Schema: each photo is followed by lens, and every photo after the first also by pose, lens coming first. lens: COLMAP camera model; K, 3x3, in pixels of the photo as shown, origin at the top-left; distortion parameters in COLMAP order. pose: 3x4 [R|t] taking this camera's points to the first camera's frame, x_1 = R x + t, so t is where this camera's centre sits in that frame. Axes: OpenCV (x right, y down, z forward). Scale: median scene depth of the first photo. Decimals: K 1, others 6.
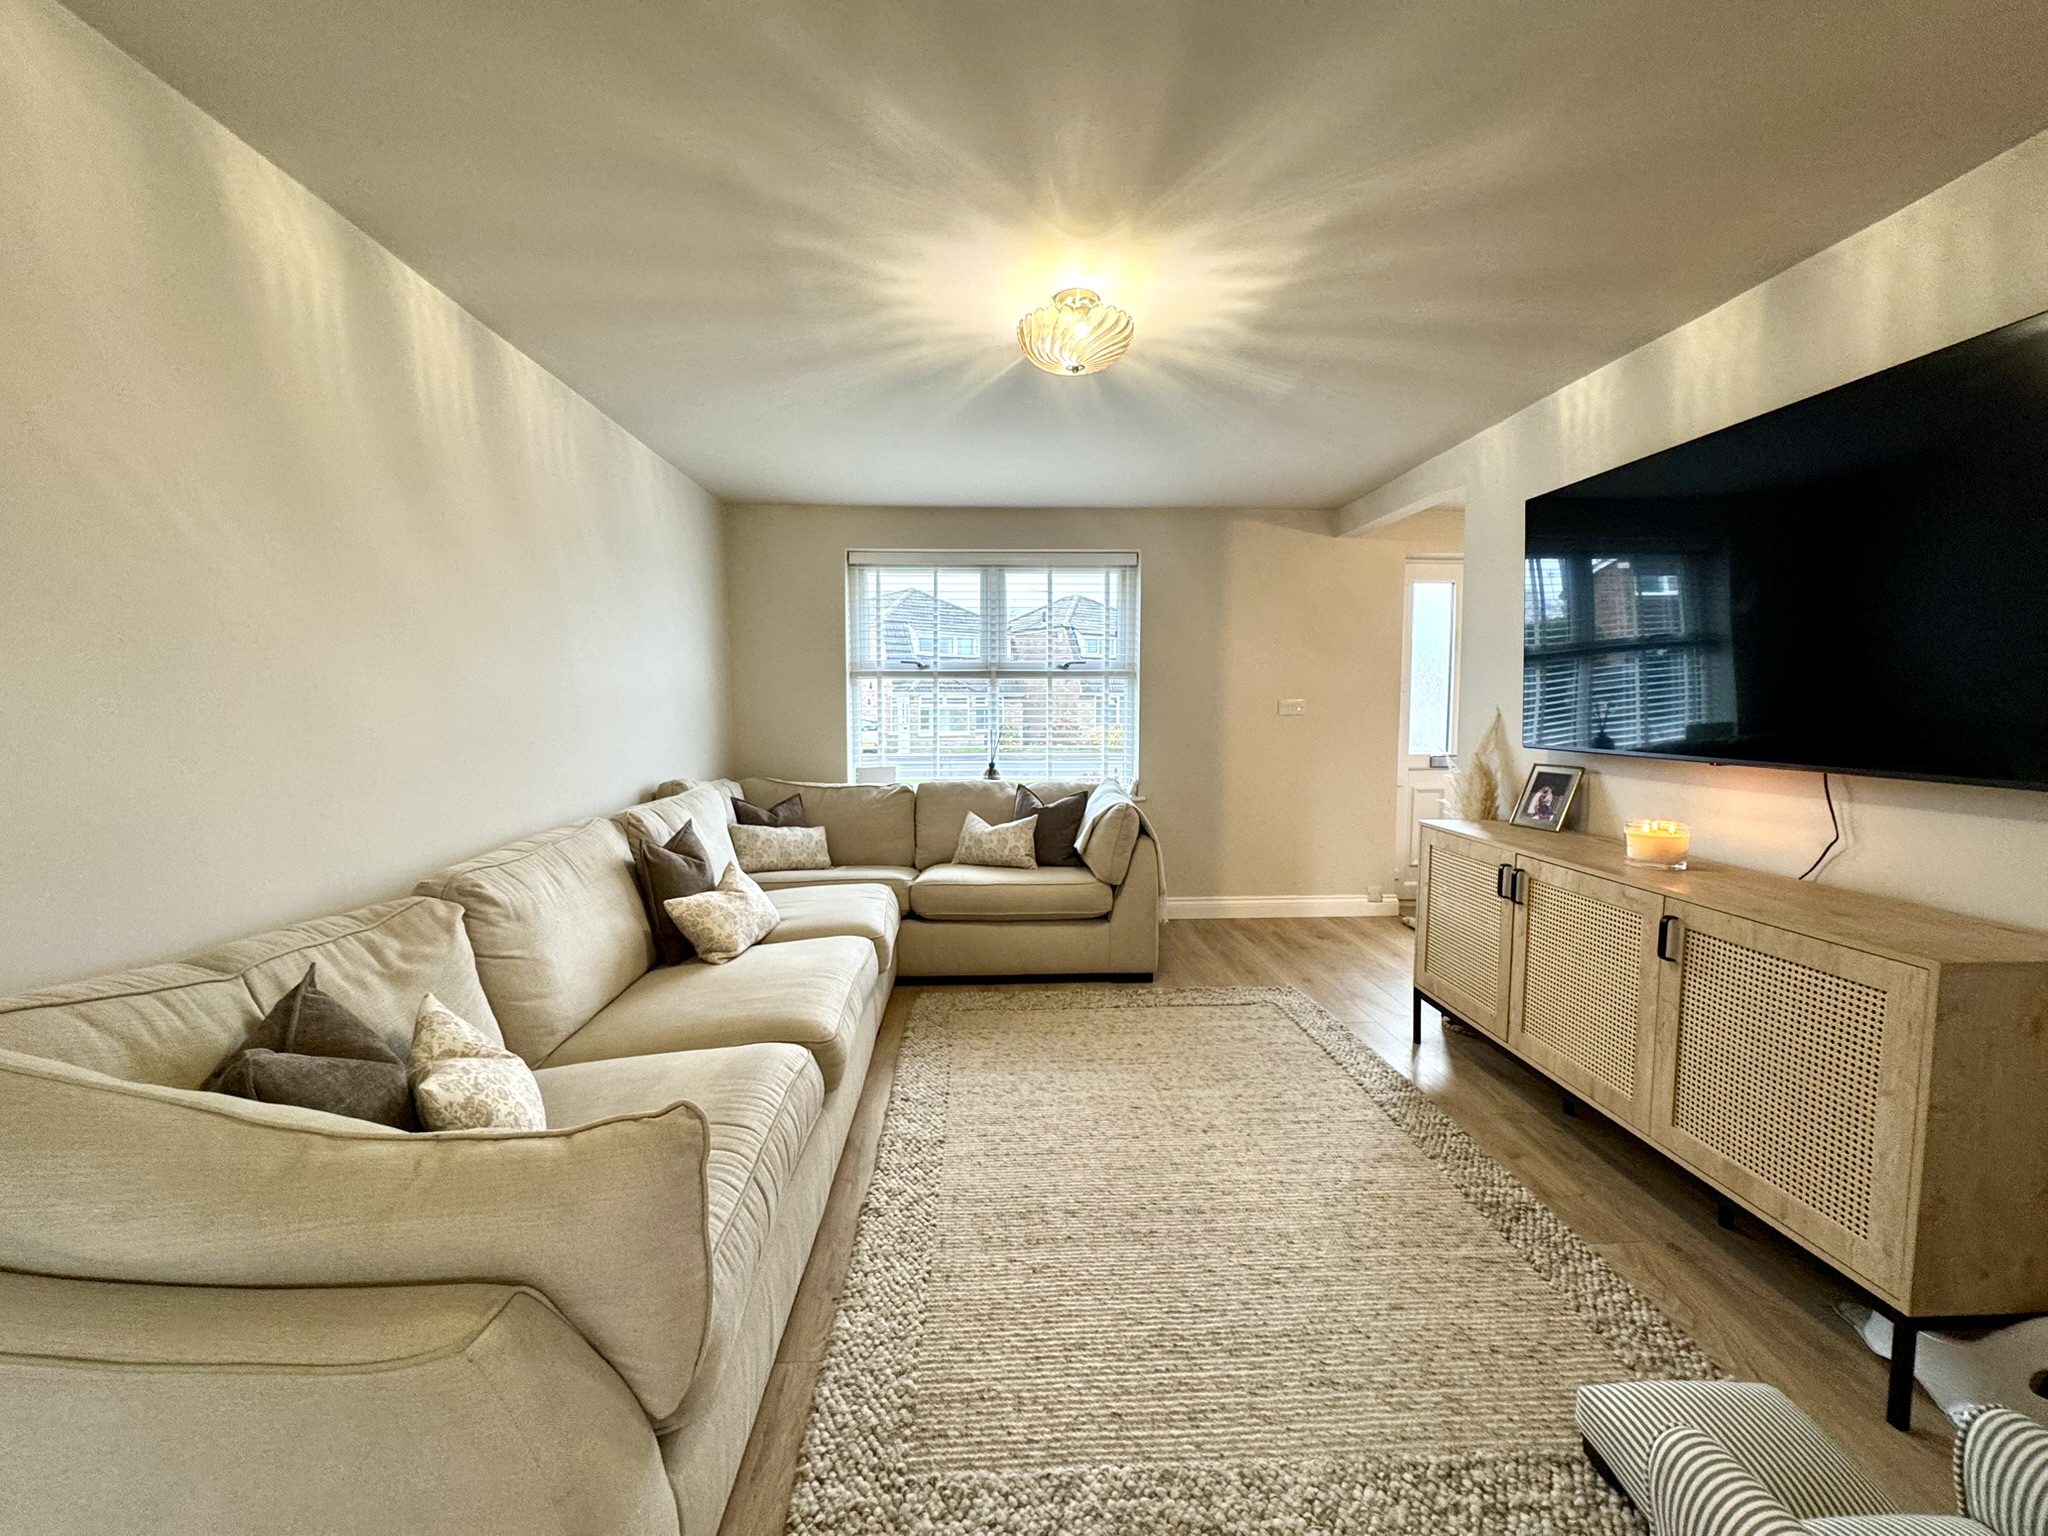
lens RADIAL K [[813.3, 0, 1024.0], [0, 813.3, 768.0], [0, 0, 1]] dist [-0.003088, -0.000109]
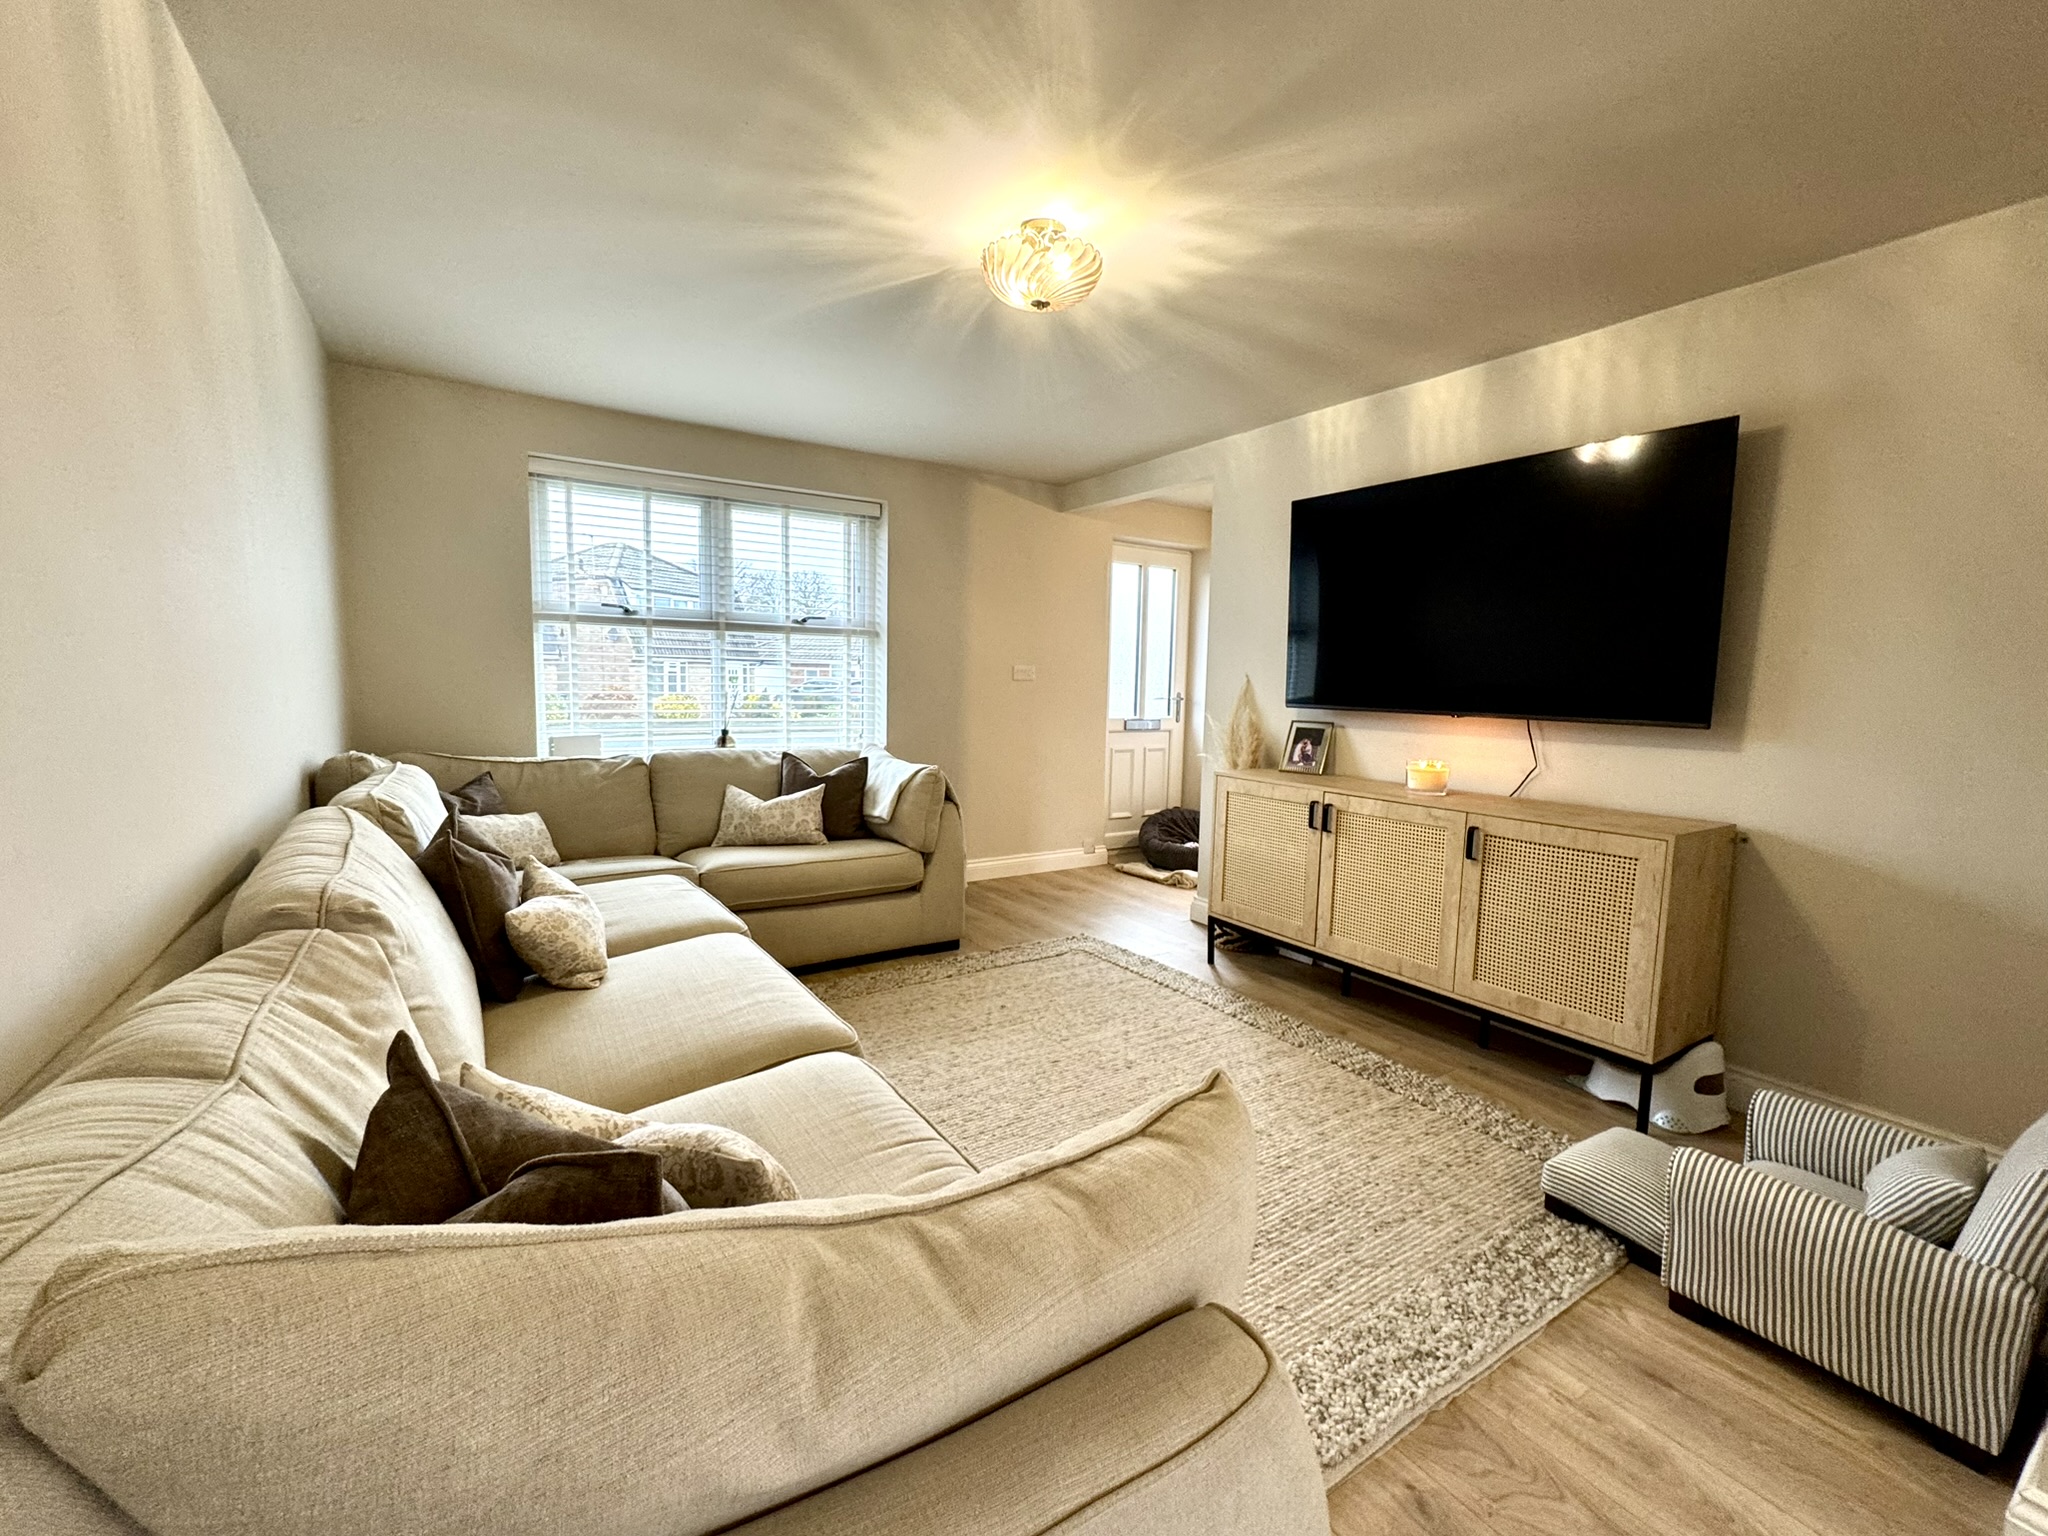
lens RADIAL K [[849.1, 0, 1024.0], [0, 849.1, 768.0], [0, 0, 1]] dist [-0.003606, -0.000468]
pose [[0.862497, -0.032732, 0.505002, -0.377307], [0.017406, 0.999234, 0.035039, 0.014876], [-0.505763, -0.021431, 0.862406, 0.108653]]
